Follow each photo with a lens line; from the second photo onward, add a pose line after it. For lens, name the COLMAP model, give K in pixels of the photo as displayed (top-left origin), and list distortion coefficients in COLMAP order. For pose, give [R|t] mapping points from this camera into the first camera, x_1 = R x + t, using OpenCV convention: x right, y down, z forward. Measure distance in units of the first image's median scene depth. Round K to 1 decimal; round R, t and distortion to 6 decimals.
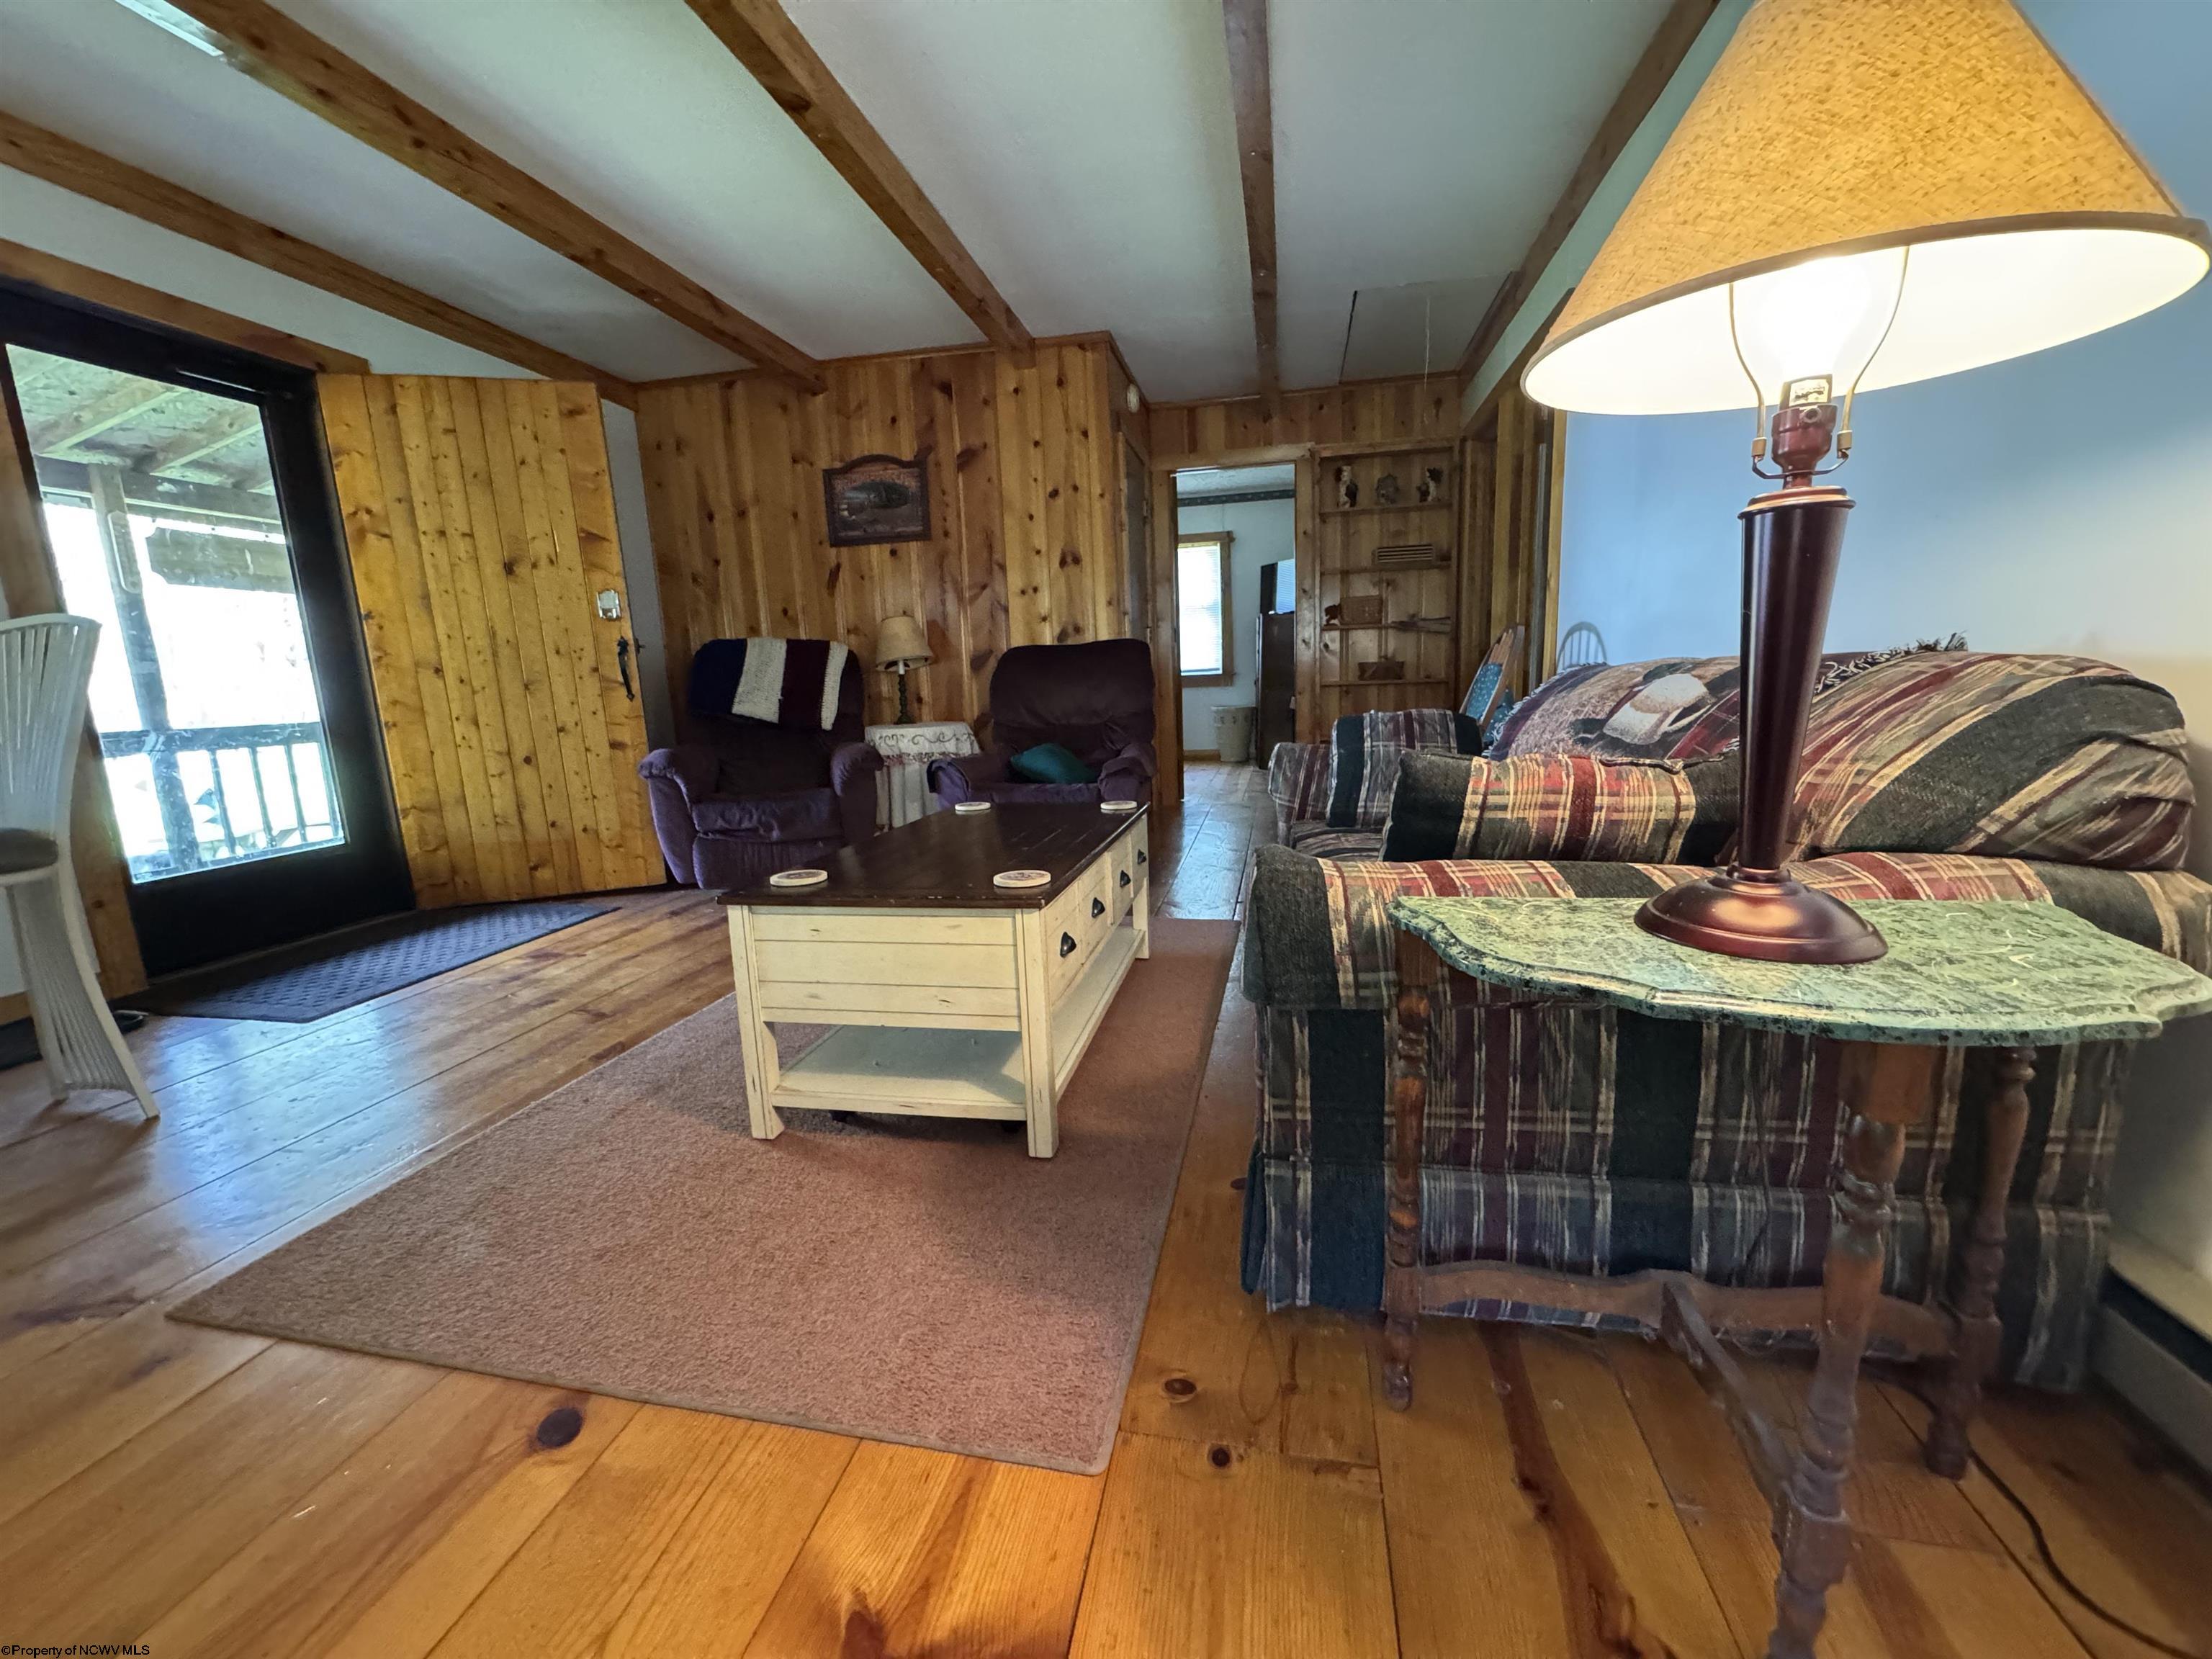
lens RADIAL K [[876.5, 0, 1106.0], [0, 876.5, 828.3], [0, 0, 1]] dist [-0.004983, 0.000364]
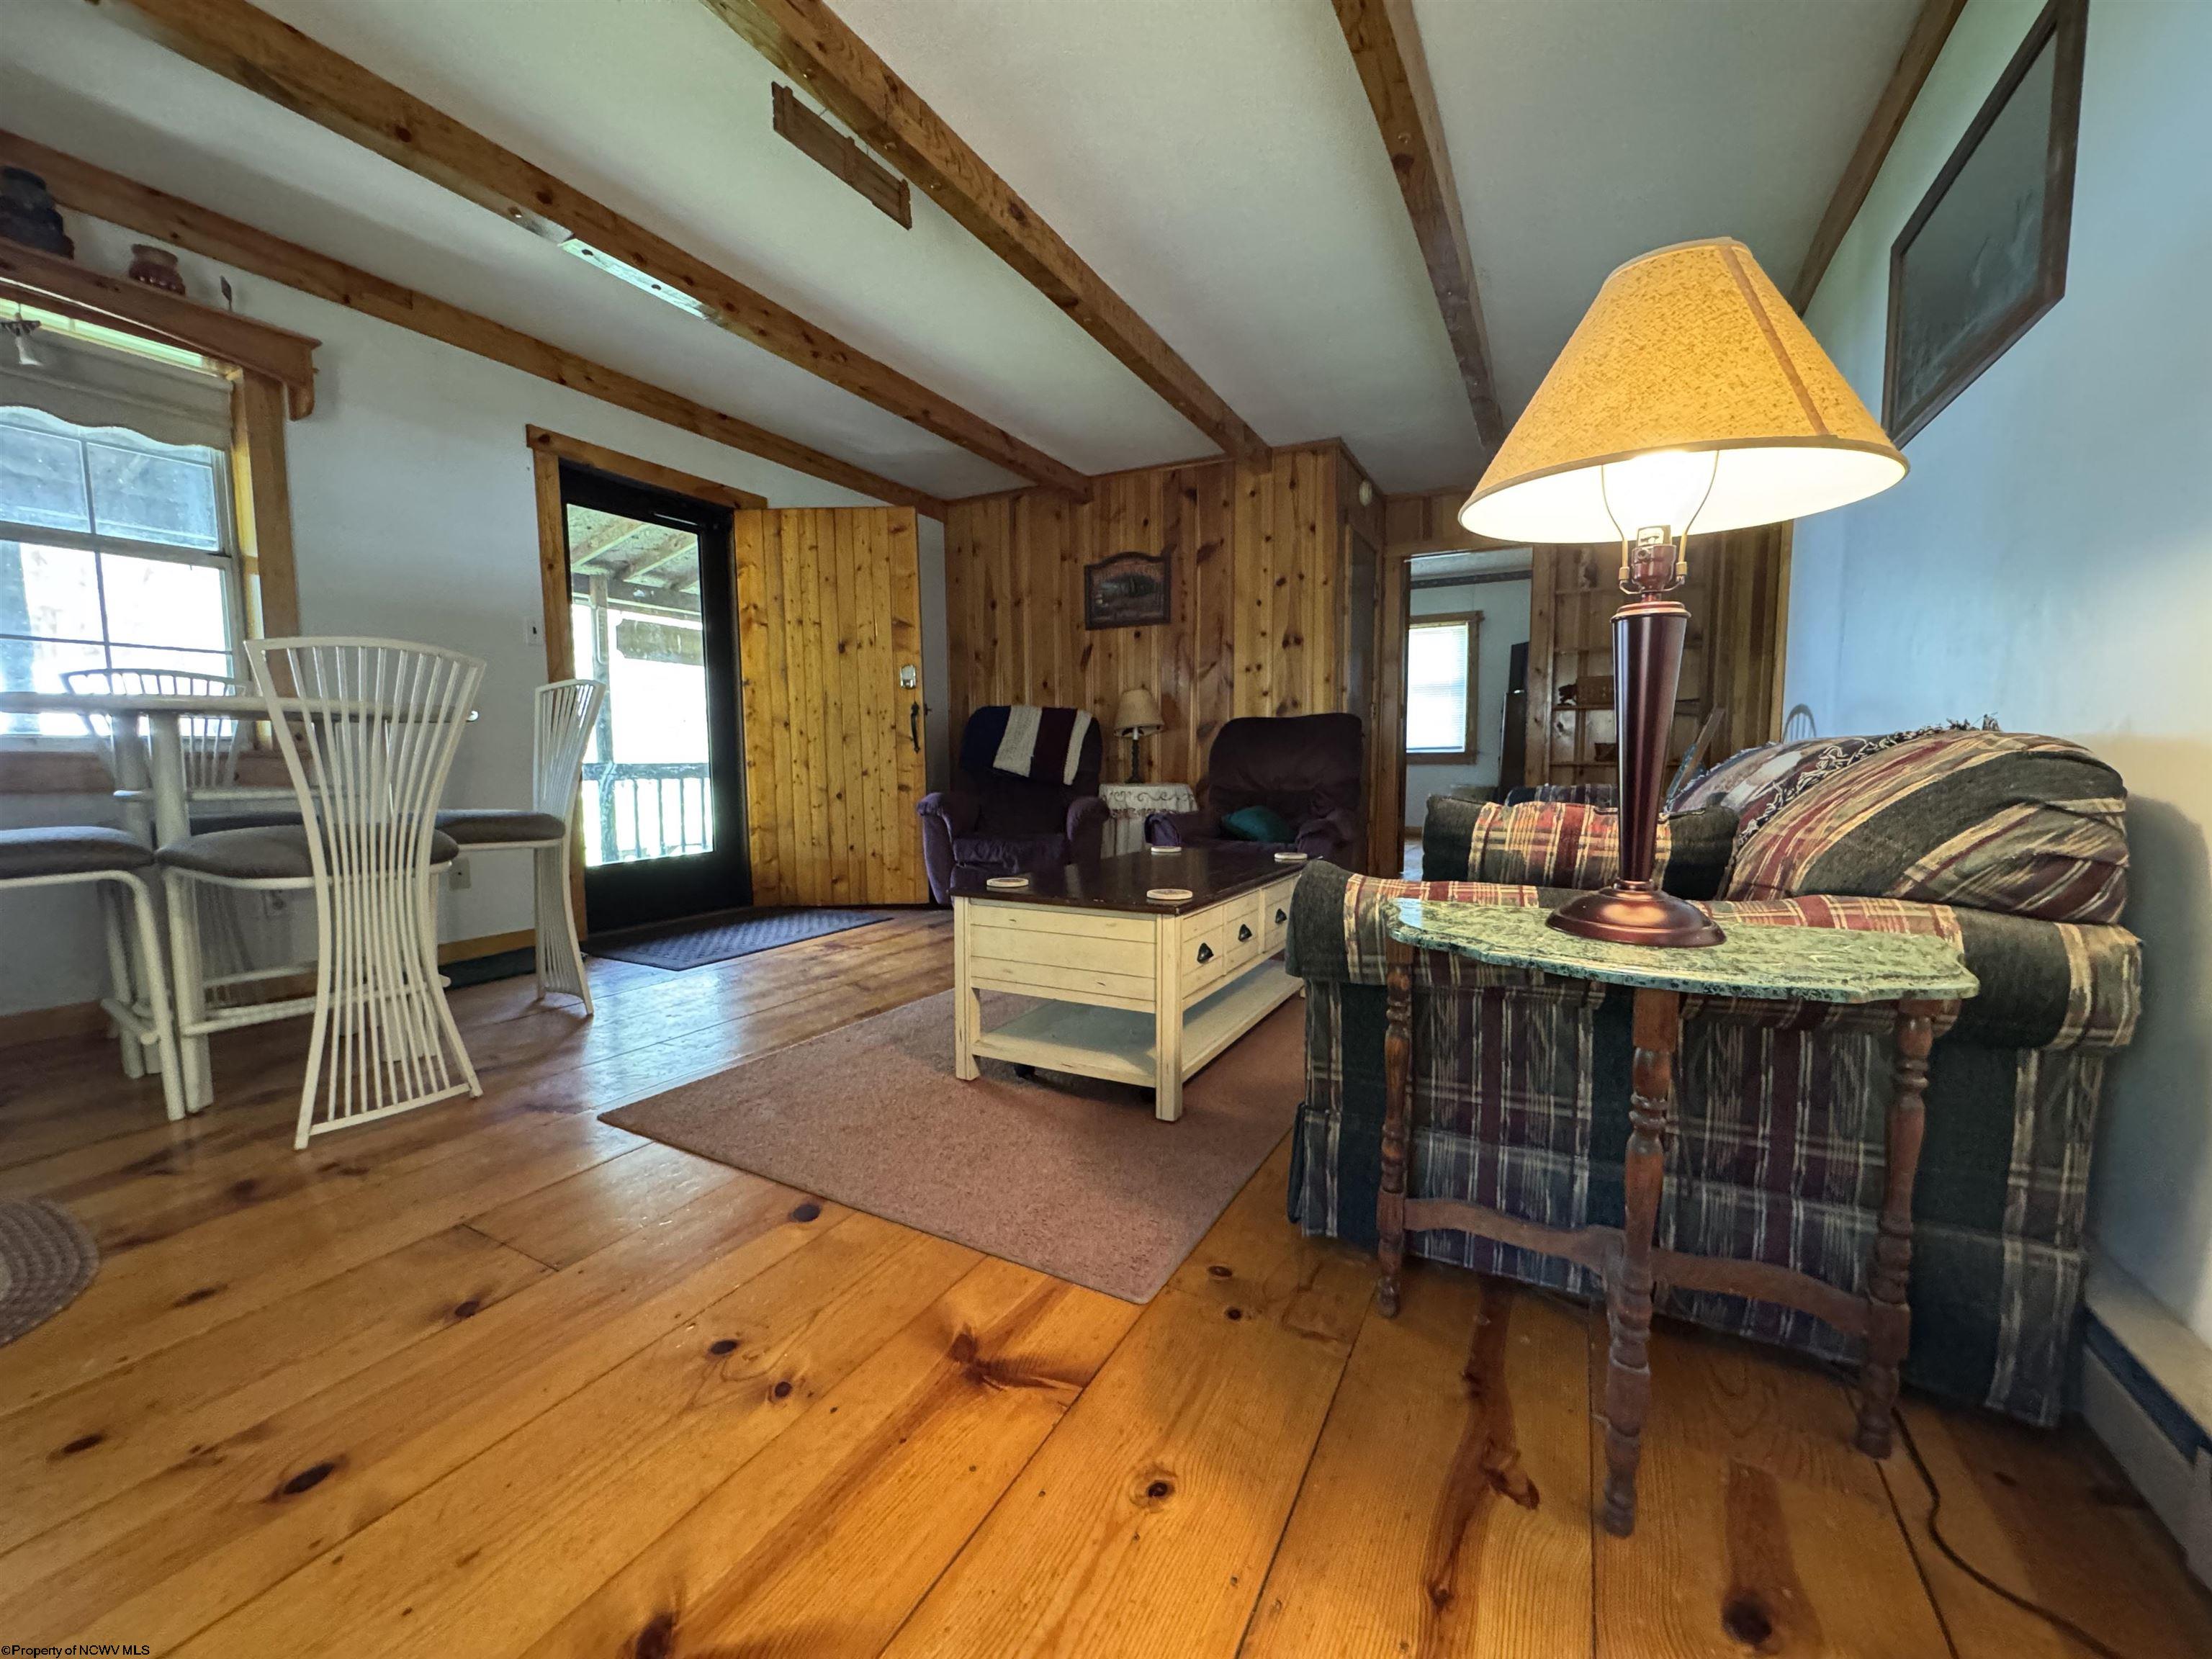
lens RADIAL K [[876.5, 0, 1108.1], [0, 876.5, 828.6], [0, 0, 1]] dist [-0.004983, 0.000364]
pose [[0.957289, 0.059063, -0.283037, 0.163774], [-0.082142, 0.994133, -0.070372, 0.057407], [0.277220, 0.090616, 0.956524, -0.226185]]
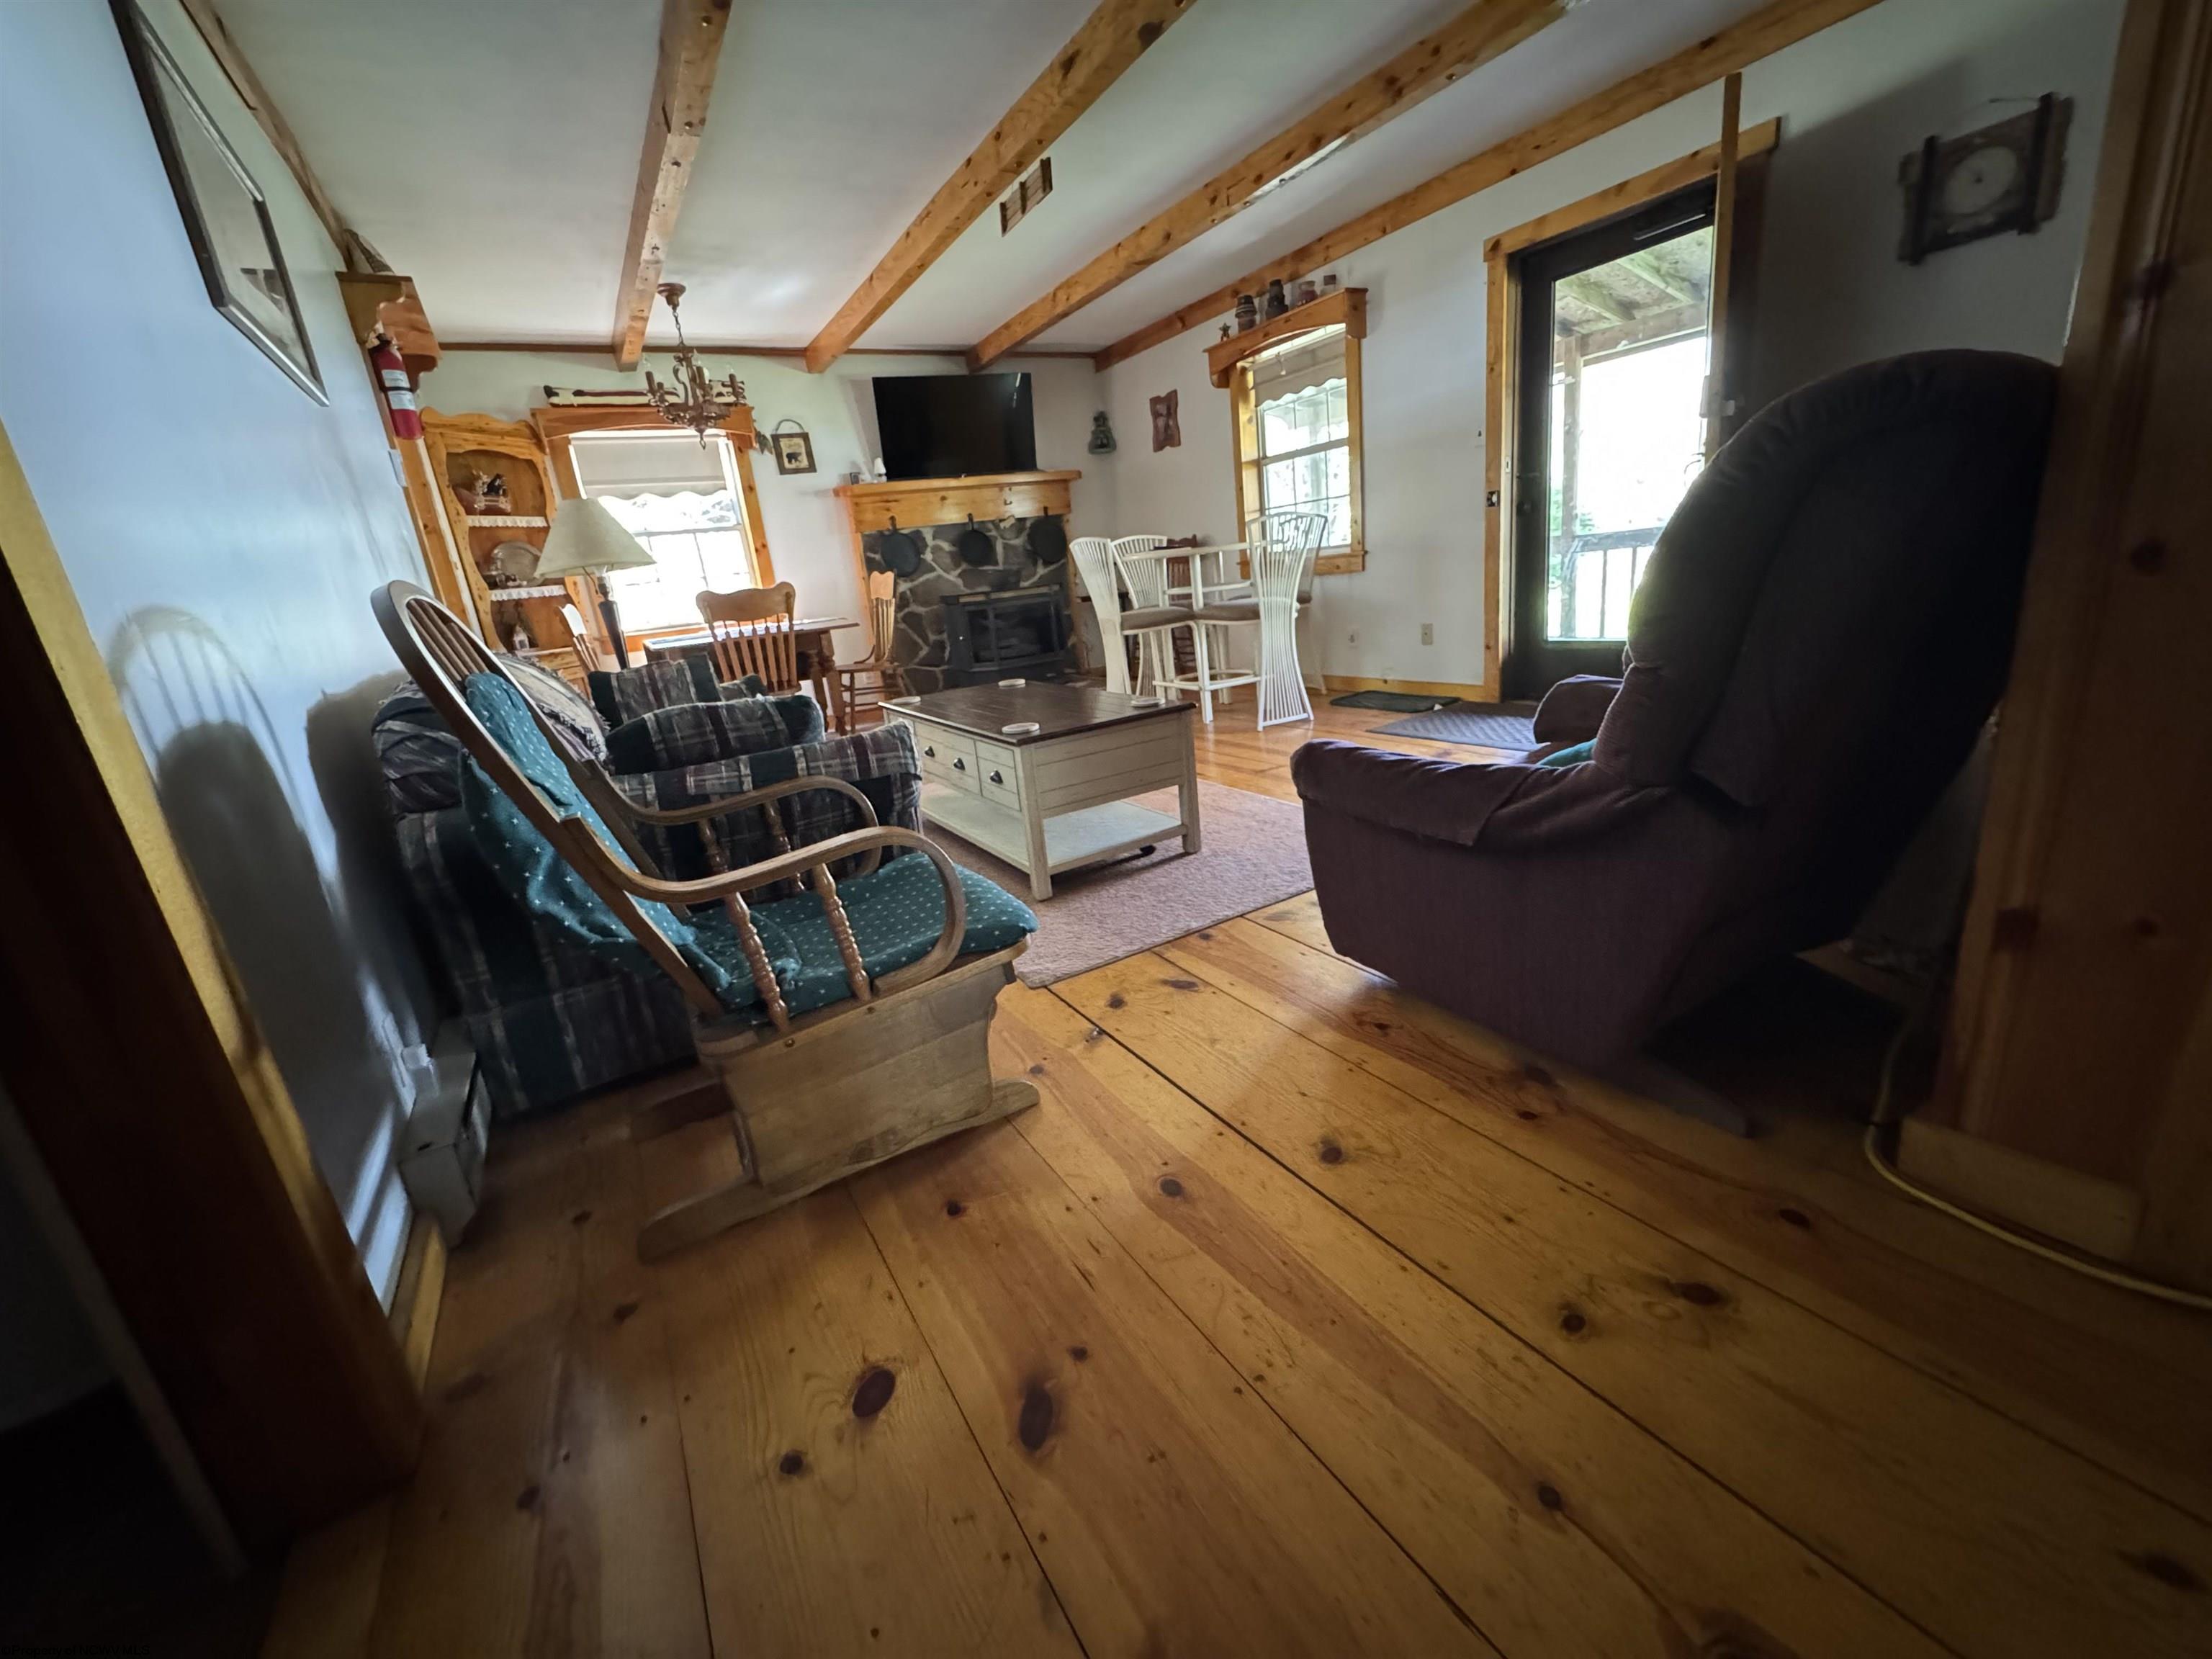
lens RADIAL K [[876.5, 0, 1110.6], [0, 876.5, 818.6], [0, 0, 1]] dist [-0.004983, 0.000364]
pose [[-0.707918, 0.308831, -0.635198, 0.817783], [0.018627, 0.907188, 0.420312, -0.423535], [0.706049, 0.285714, -0.647967, 2.115452]]
